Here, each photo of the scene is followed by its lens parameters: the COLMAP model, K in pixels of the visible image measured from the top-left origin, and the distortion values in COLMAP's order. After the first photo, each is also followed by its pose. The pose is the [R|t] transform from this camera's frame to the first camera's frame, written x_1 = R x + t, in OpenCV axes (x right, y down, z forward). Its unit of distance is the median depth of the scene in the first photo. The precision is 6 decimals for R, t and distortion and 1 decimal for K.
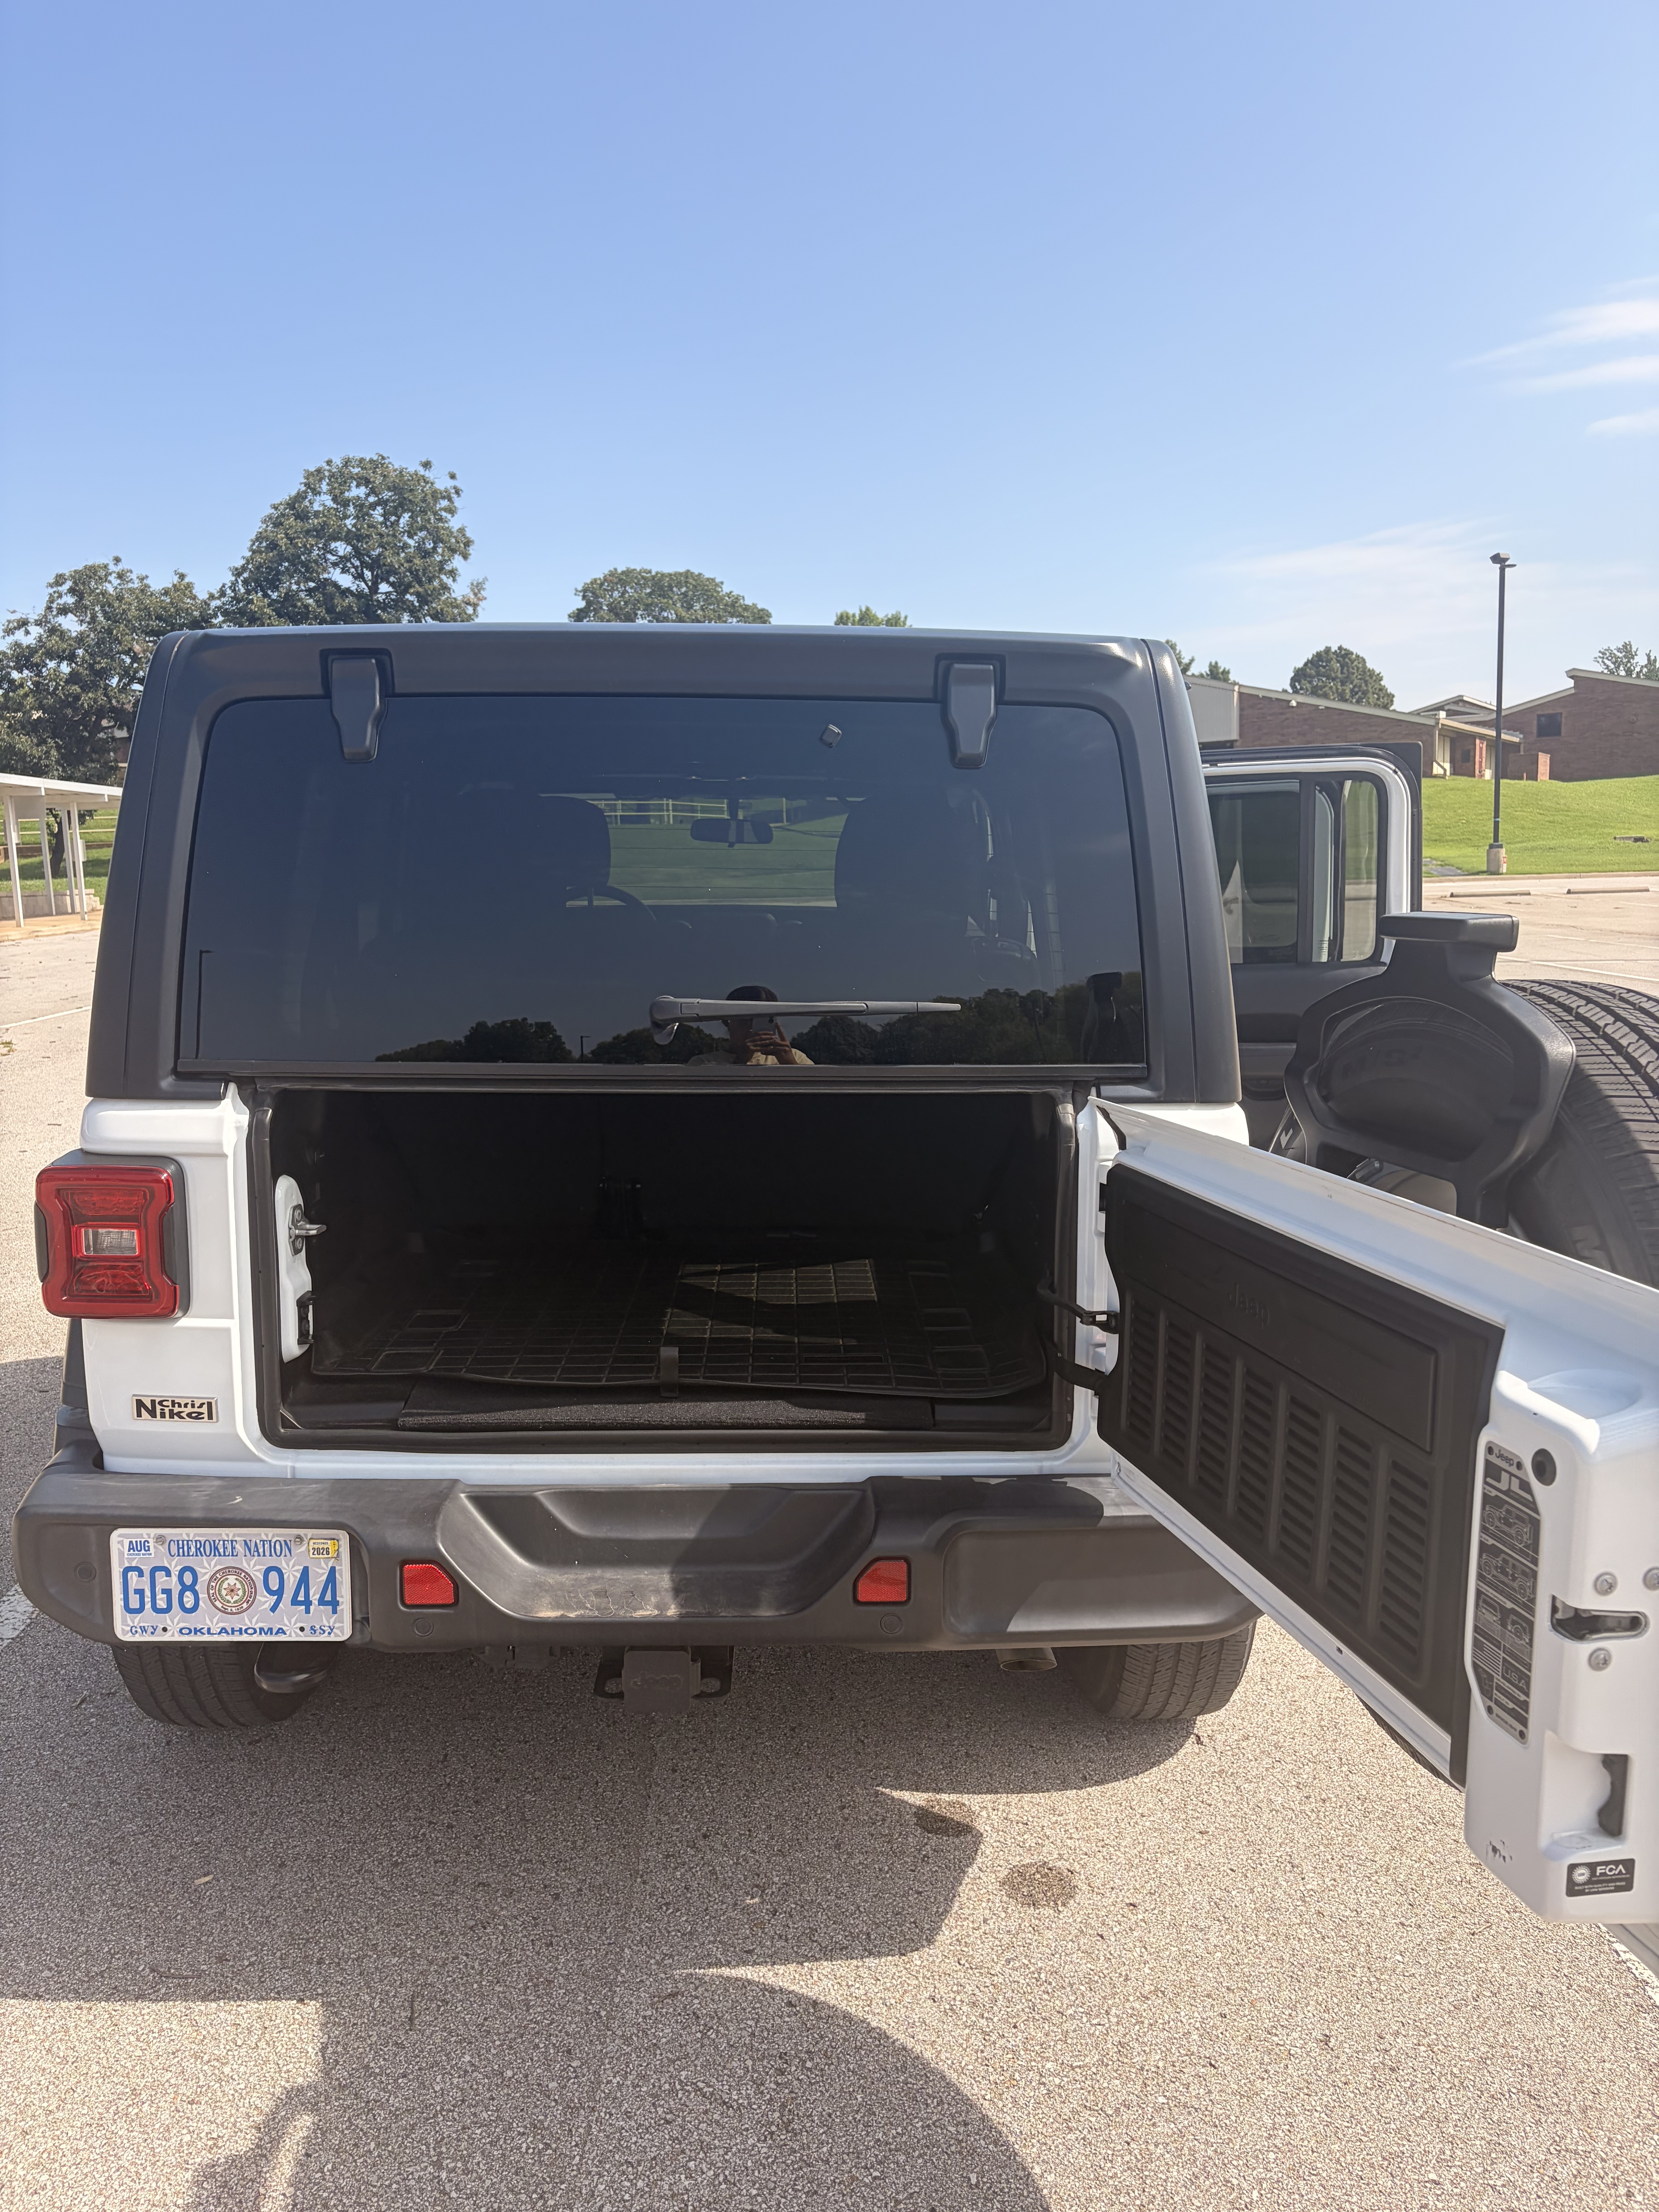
lens RADIAL K [[1676.1, 0, 829.5], [0, 1676.1, 1106.0], [0, 0, 1]] dist [0.001024, 0.000188]
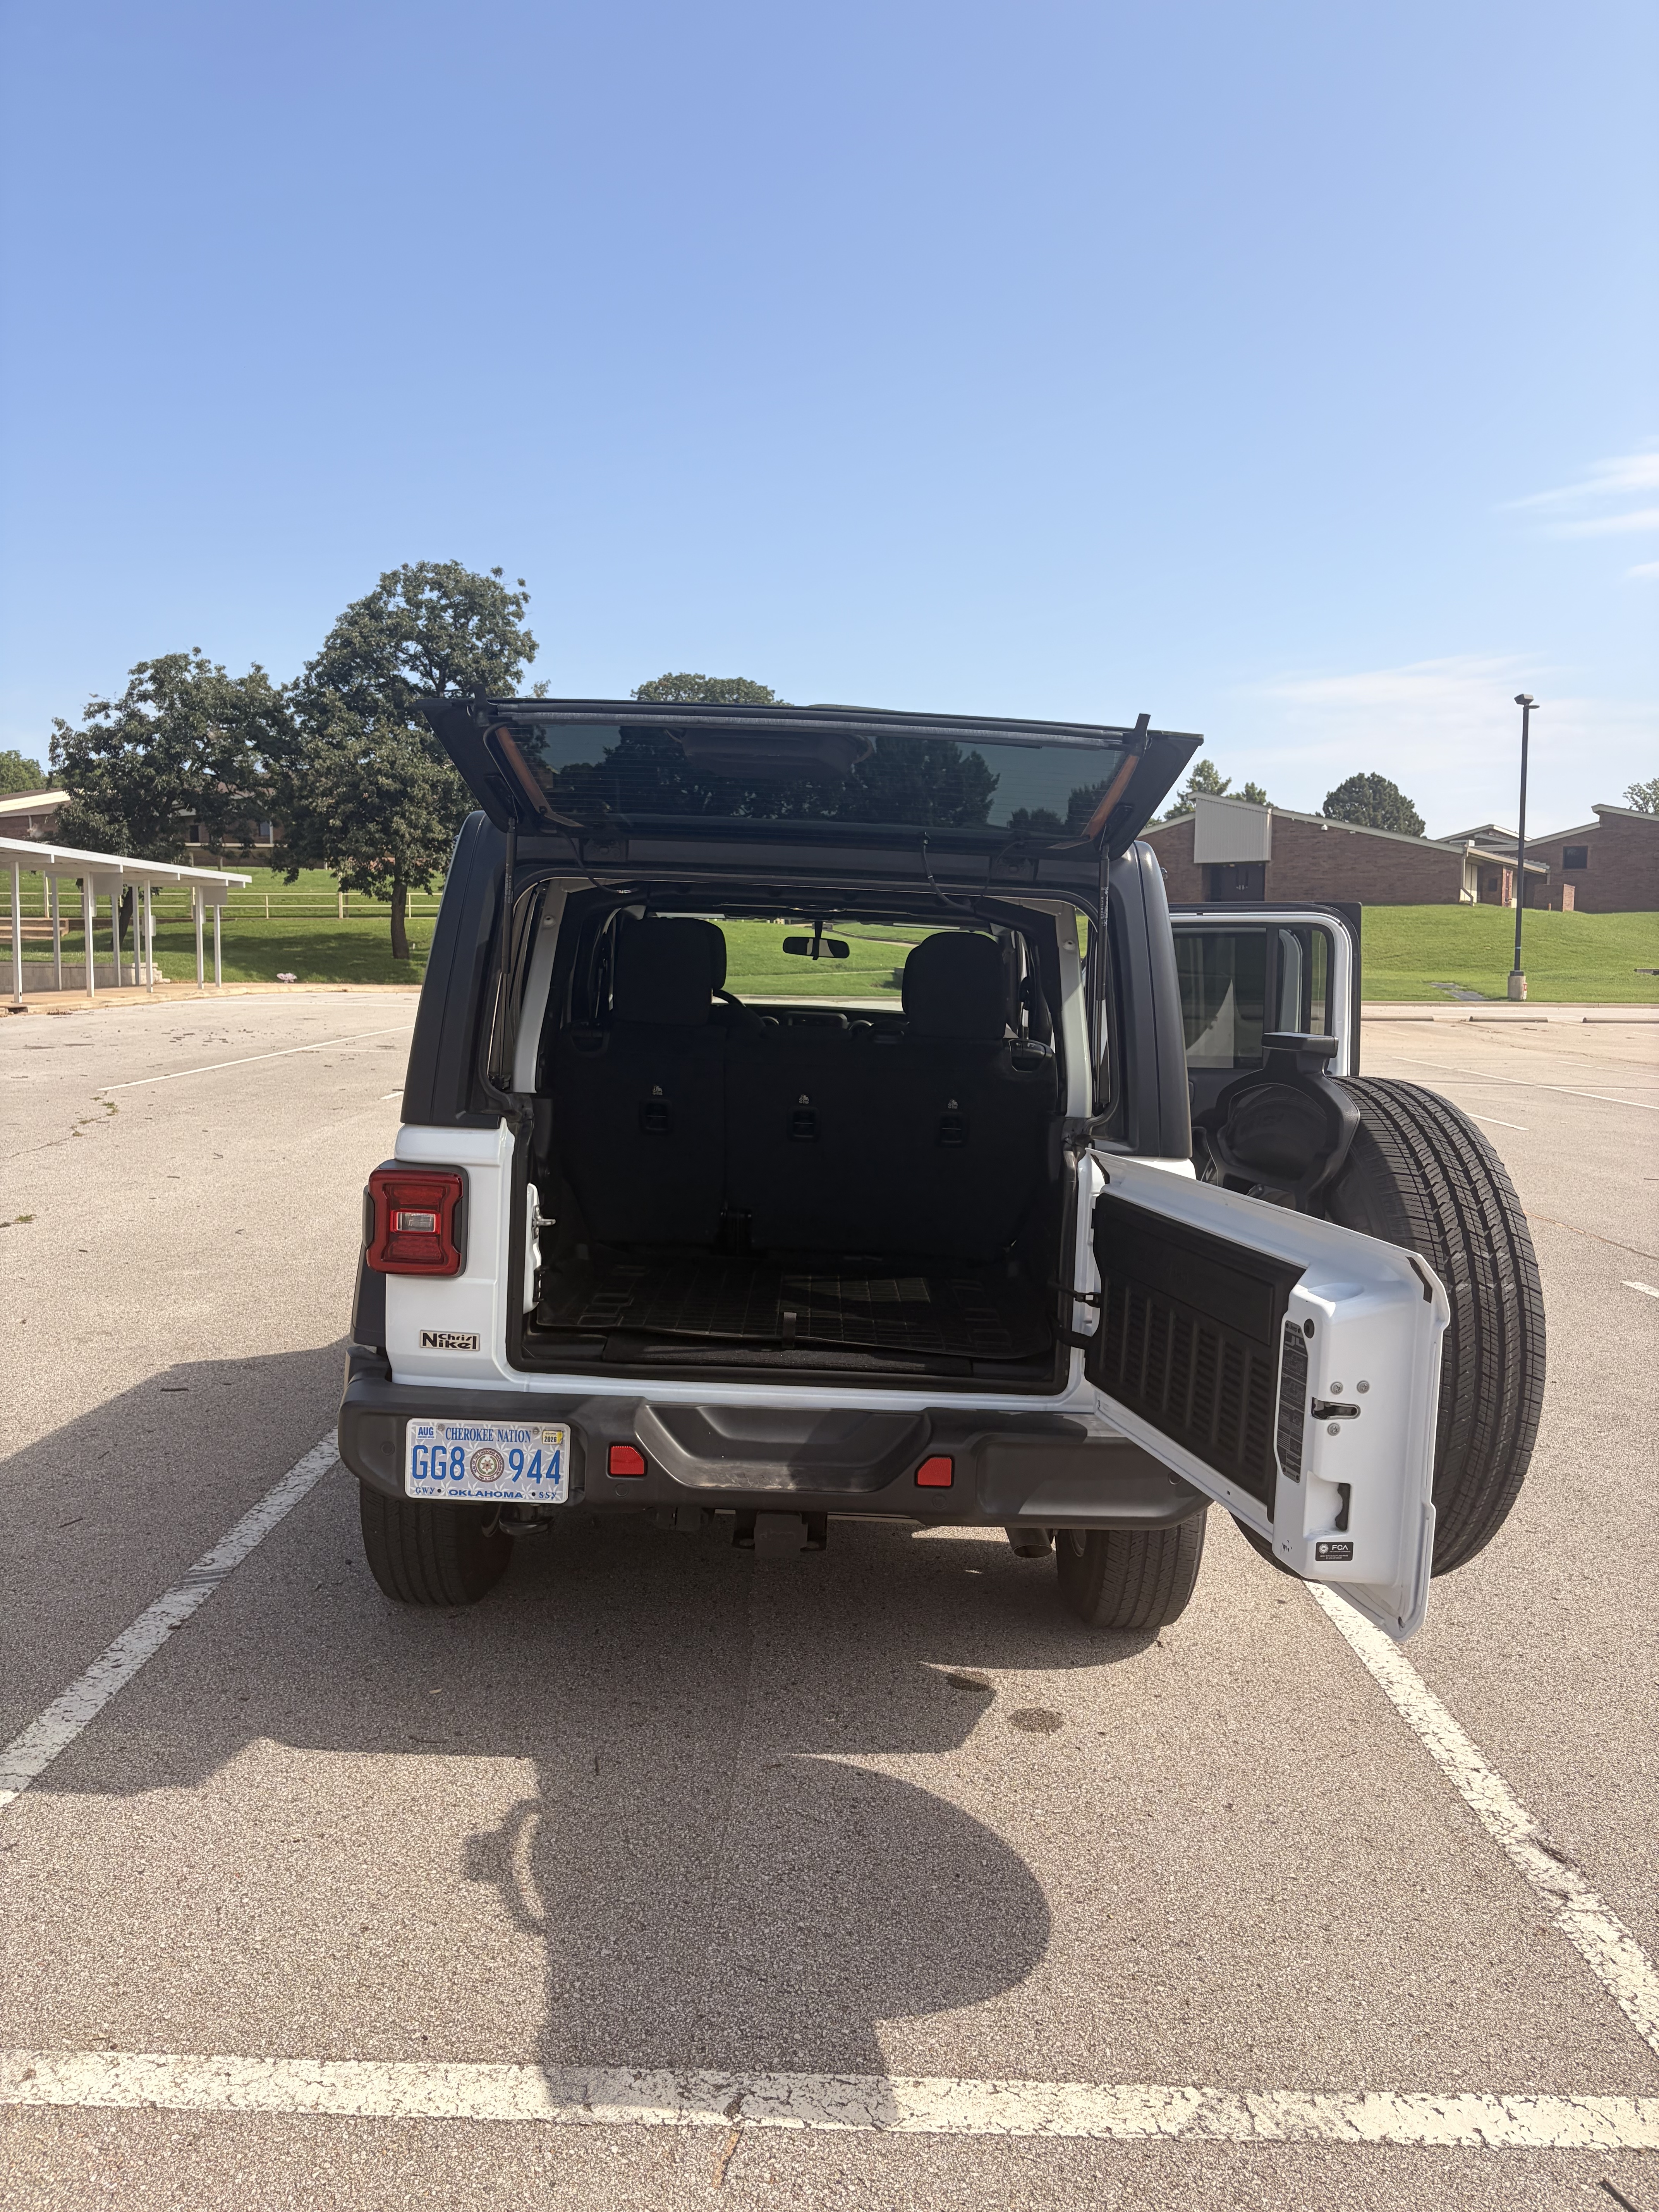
lens RADIAL K [[1675.2, 0, 854.1], [0, 1675.2, 1104.2], [0, 0, 1]] dist [0.005955, -0.002009]
pose [[0.999253, 0.038485, -0.003477, -0.042749], [-0.038625, 0.997446, -0.060072, 0.048803], [0.001156, 0.060161, 0.998188, -0.444173]]
